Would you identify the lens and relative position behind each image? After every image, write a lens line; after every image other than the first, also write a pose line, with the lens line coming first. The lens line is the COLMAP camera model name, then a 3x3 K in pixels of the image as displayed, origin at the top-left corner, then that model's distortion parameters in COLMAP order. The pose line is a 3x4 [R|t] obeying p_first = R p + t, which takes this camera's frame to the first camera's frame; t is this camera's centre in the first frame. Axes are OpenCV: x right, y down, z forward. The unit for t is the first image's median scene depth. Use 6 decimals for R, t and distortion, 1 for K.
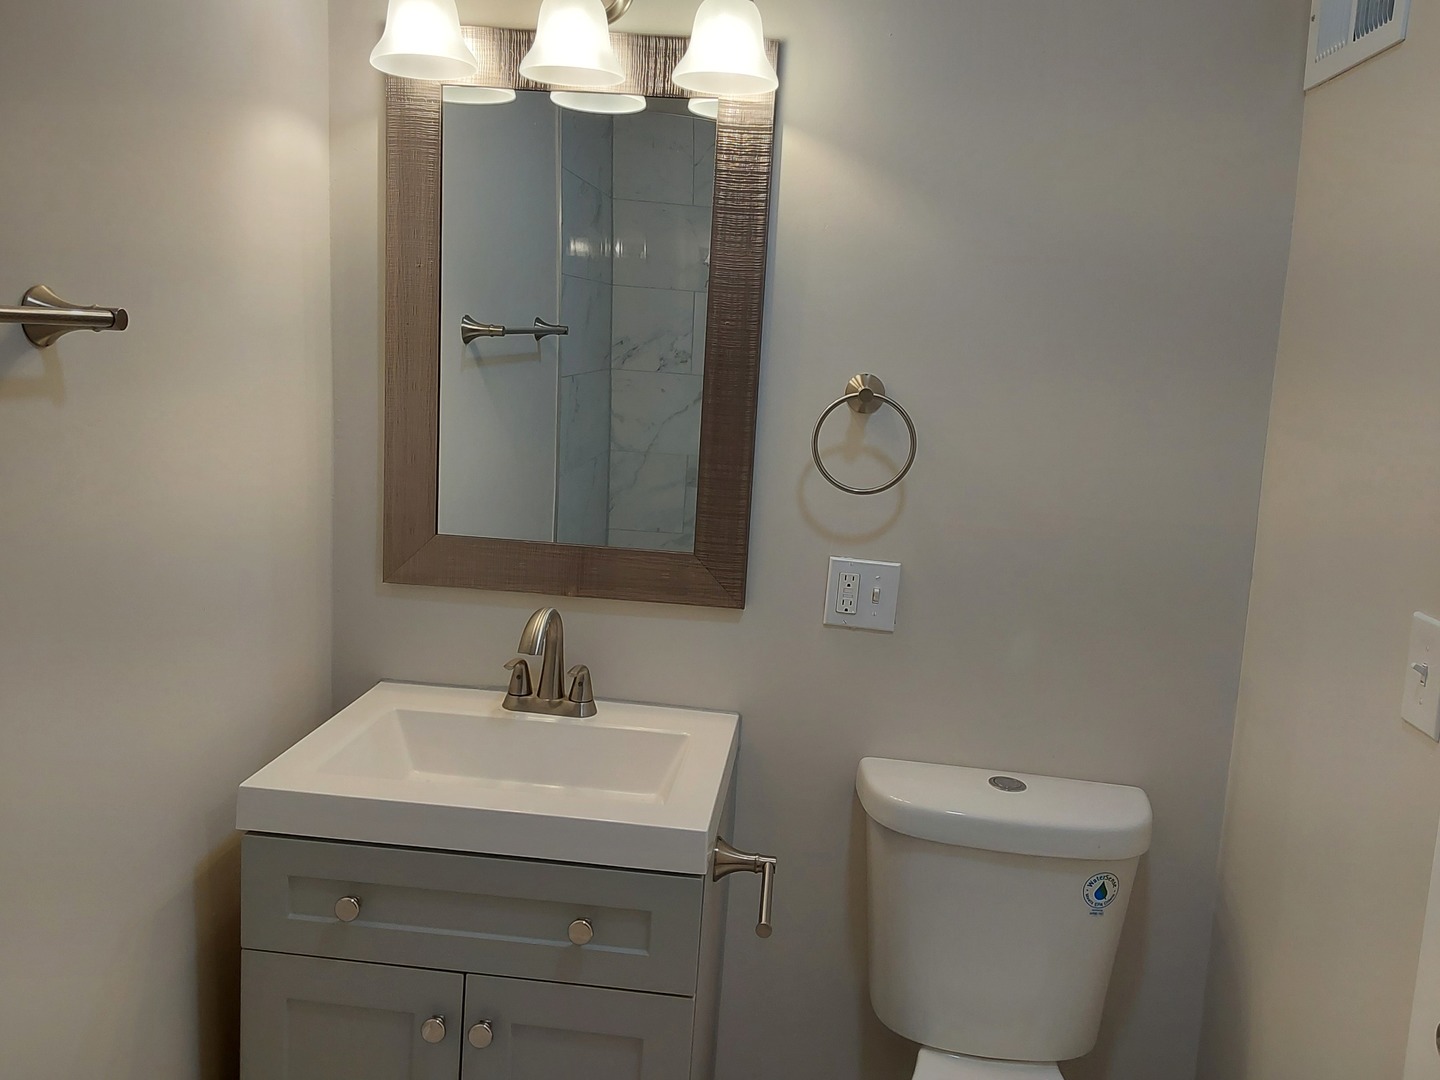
lens RADIAL K [[1151.8, 0, 737.4], [0, 1151.8, 515.3], [0, 0, 1]] dist [0.114320, -0.167062]
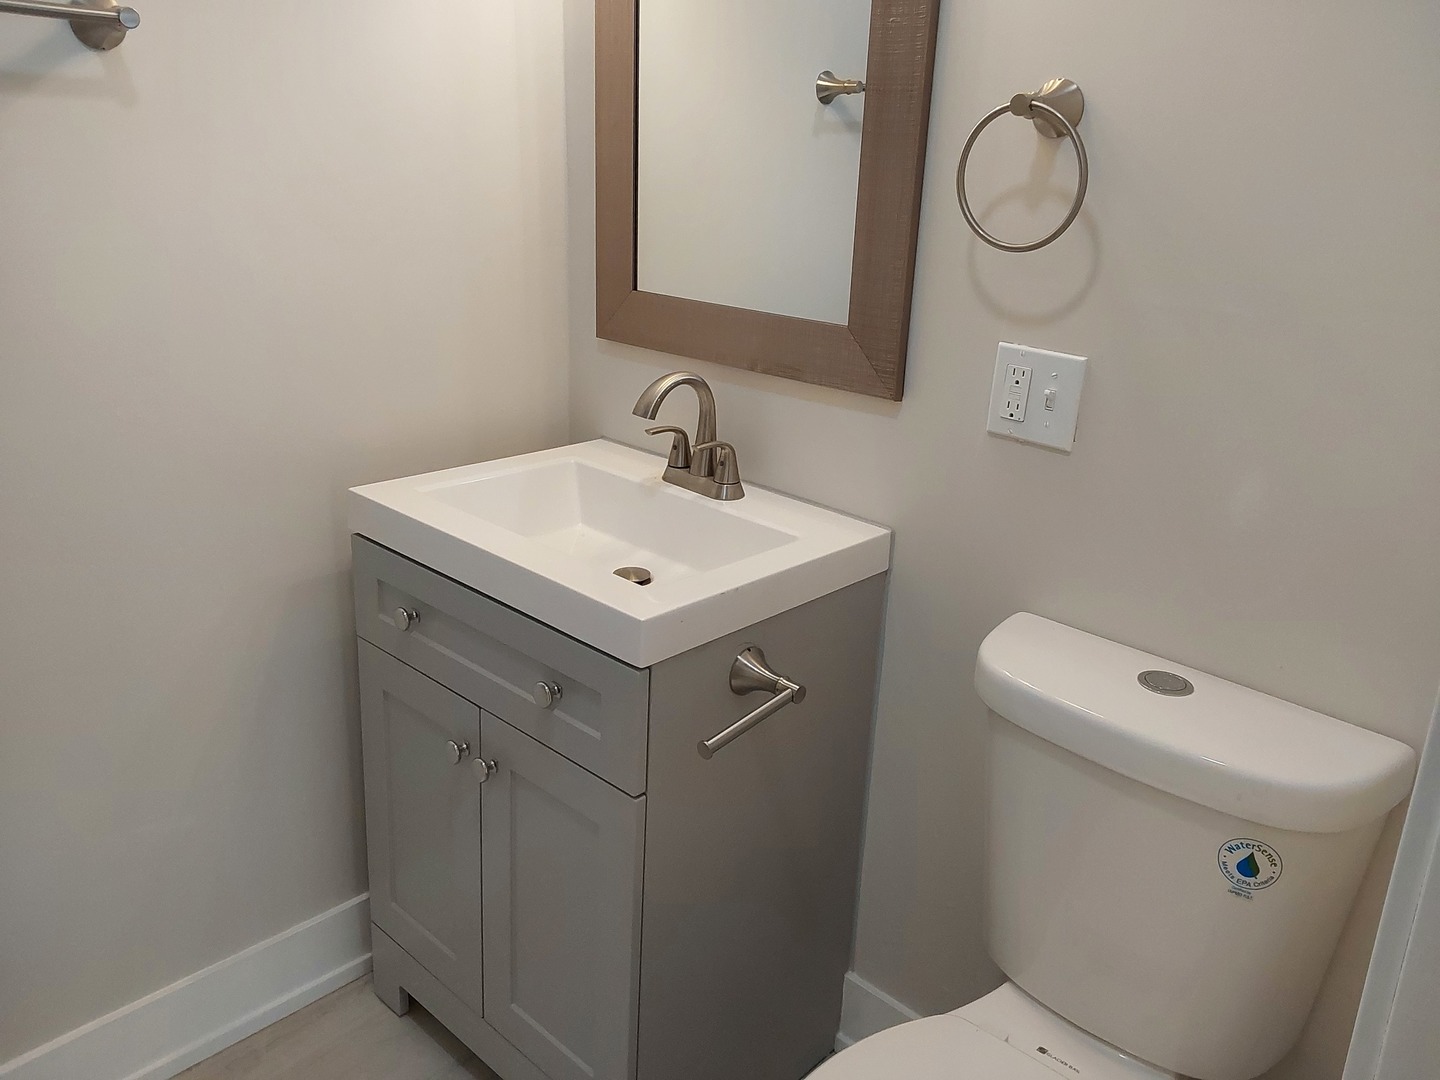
lens RADIAL K [[1151.8, 0, 737.4], [0, 1151.8, 515.3], [0, 0, 1]] dist [0.114320, -0.167062]
pose [[0.797550, 0.165207, -0.580190, 0.401462], [-0.091727, 0.983798, 0.154041, 0.046231], [0.596238, -0.069636, 0.799782, 0.285576]]
